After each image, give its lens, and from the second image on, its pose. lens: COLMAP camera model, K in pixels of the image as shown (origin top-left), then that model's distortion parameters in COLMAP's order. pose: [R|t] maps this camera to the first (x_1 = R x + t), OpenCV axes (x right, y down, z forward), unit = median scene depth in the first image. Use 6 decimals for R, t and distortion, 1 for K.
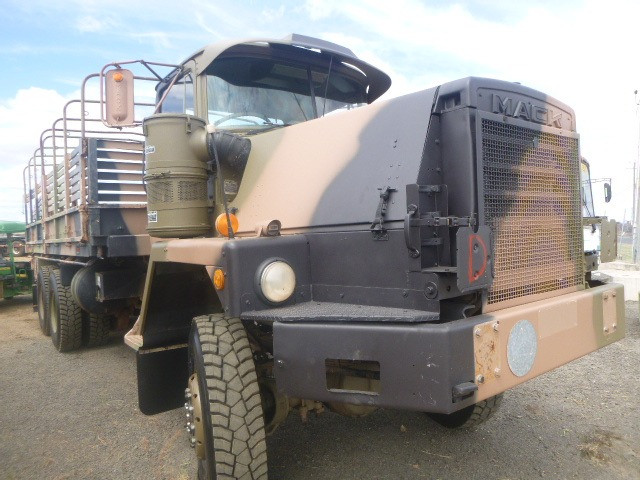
lens RADIAL K [[474.6, 0, 320.0], [0, 474.6, 240.0], [0, 0, 1]] dist [-0.032430, -0.006726]
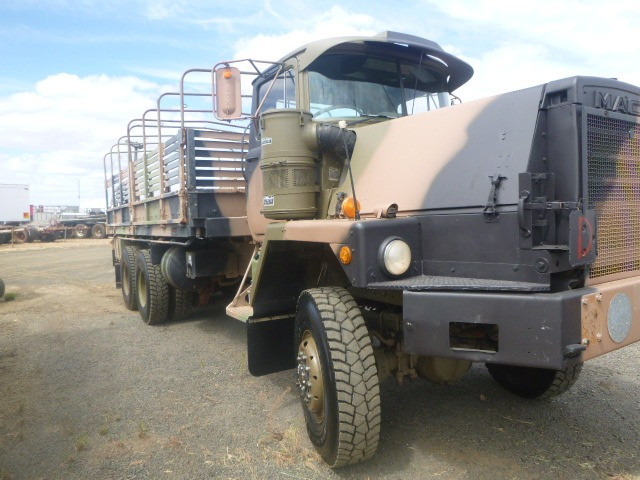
lens RADIAL K [[474.6, 0, 320.0], [0, 474.6, 240.0], [0, 0, 1]] dist [-0.032430, -0.006726]
pose [[0.995736, 0.007527, -0.091945, -0.142992], [-0.004402, 0.999407, 0.034148, 0.005886], [0.092148, -0.033598, 0.995178, -0.136641]]
